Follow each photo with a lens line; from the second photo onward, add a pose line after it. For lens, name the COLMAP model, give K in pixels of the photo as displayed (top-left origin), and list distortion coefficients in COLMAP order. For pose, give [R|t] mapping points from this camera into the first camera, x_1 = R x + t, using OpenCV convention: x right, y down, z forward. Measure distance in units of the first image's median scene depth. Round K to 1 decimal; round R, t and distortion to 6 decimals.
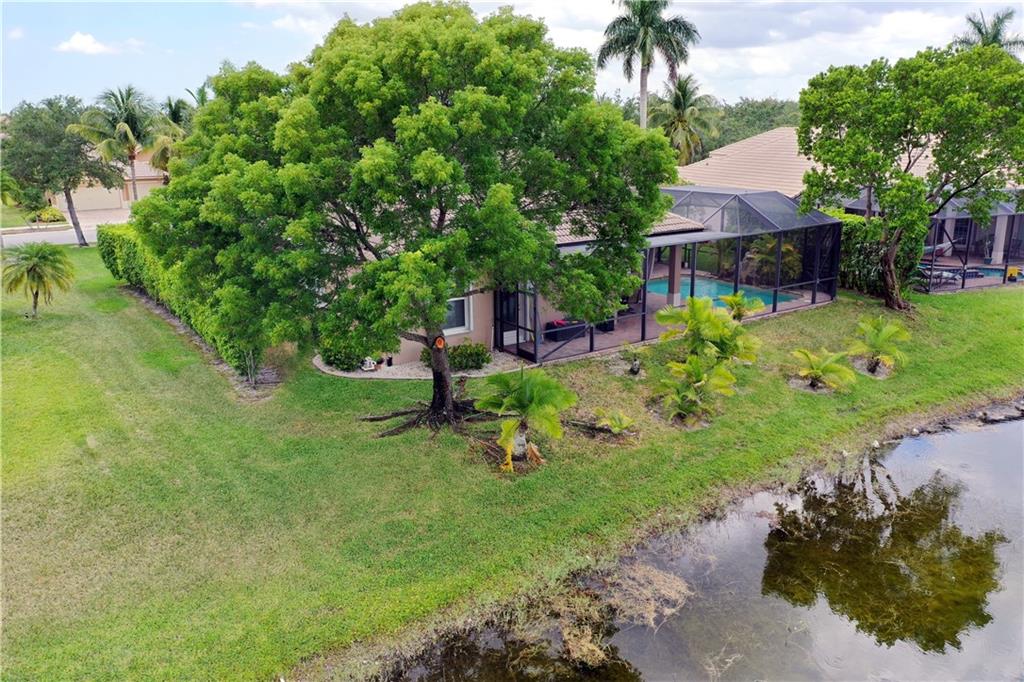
lens RADIAL K [[823.4, 0, 509.9], [0, 823.4, 337.3], [0, 0, 1]] dist [0.006896, -0.005207]
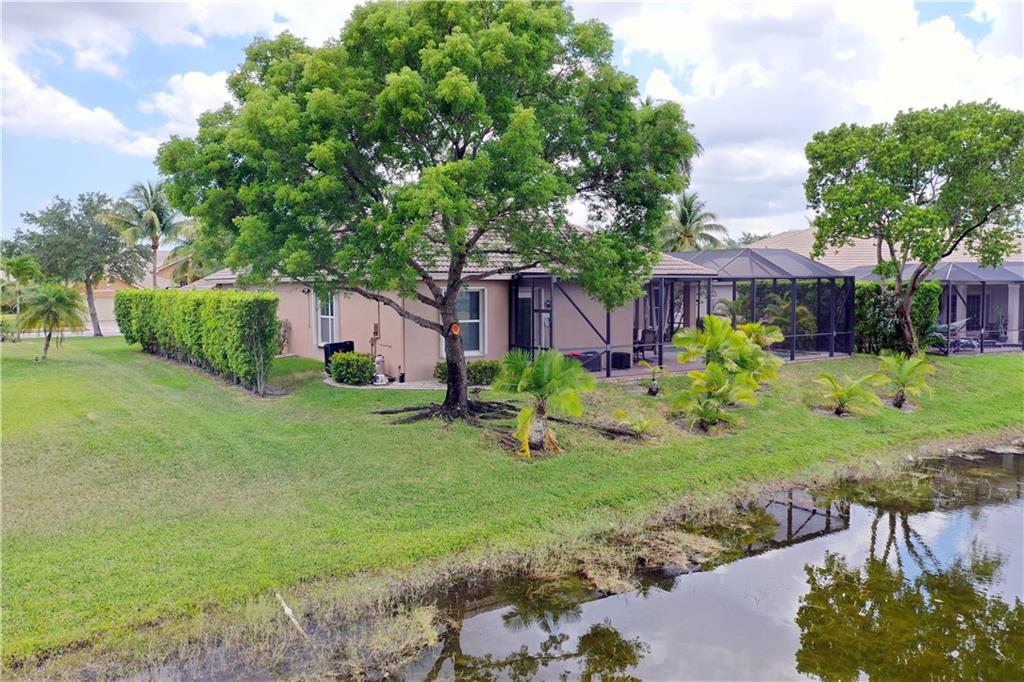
lens RADIAL K [[823.4, 0, 509.9], [0, 823.4, 337.3], [0, 0, 1]] dist [0.006896, -0.005207]
pose [[0.999921, 0.008042, -0.009691, -0.010330], [-0.009808, 0.979992, -0.198796, 0.201284], [0.007898, 0.198875, 0.979993, 0.039125]]
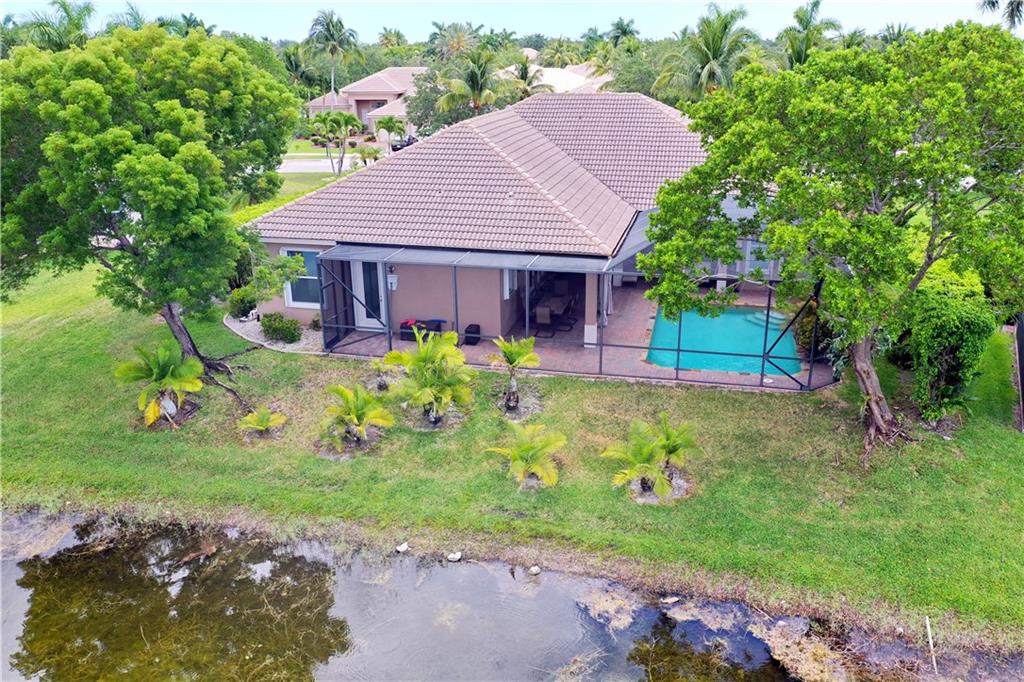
lens RADIAL K [[823.4, 0, 509.9], [0, 823.4, 337.3], [0, 0, 1]] dist [0.006896, -0.005207]
pose [[0.656500, 0.255192, -0.709849, 1.086385], [-0.186887, 0.966723, 0.174697, -0.251636], [0.730809, 0.017972, 0.682346, 0.518459]]
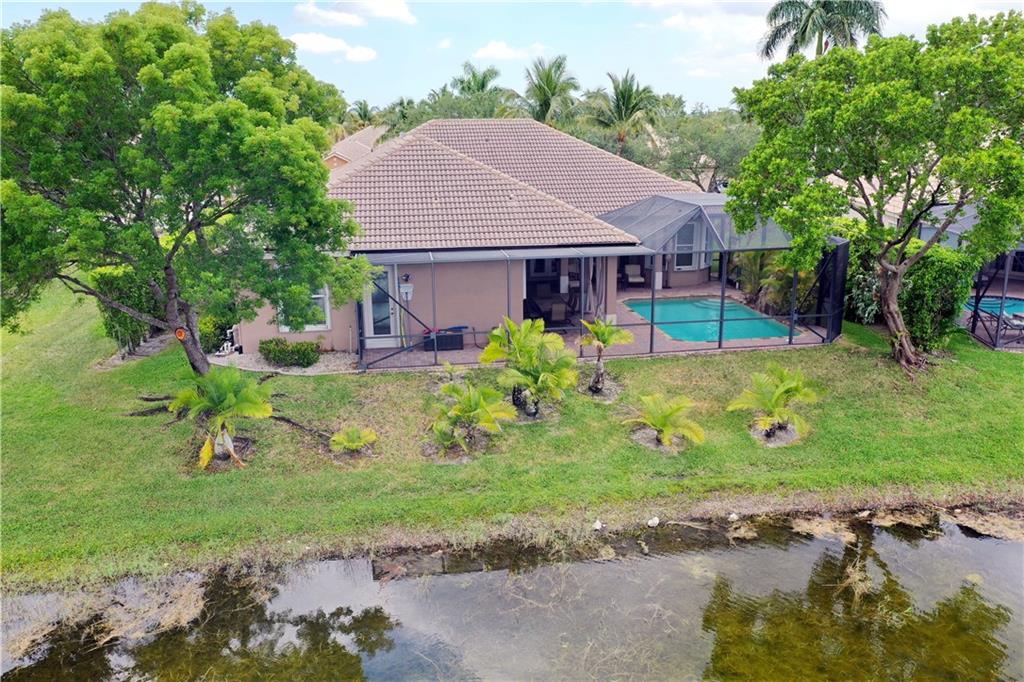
lens RADIAL K [[823.4, 0, 509.9], [0, 823.4, 337.3], [0, 0, 1]] dist [0.006896, -0.005207]
pose [[0.899648, 0.111423, -0.422159, 0.690068], [-0.110105, 0.993537, 0.027591, -0.060385], [0.422504, 0.021659, 0.906102, 0.224935]]
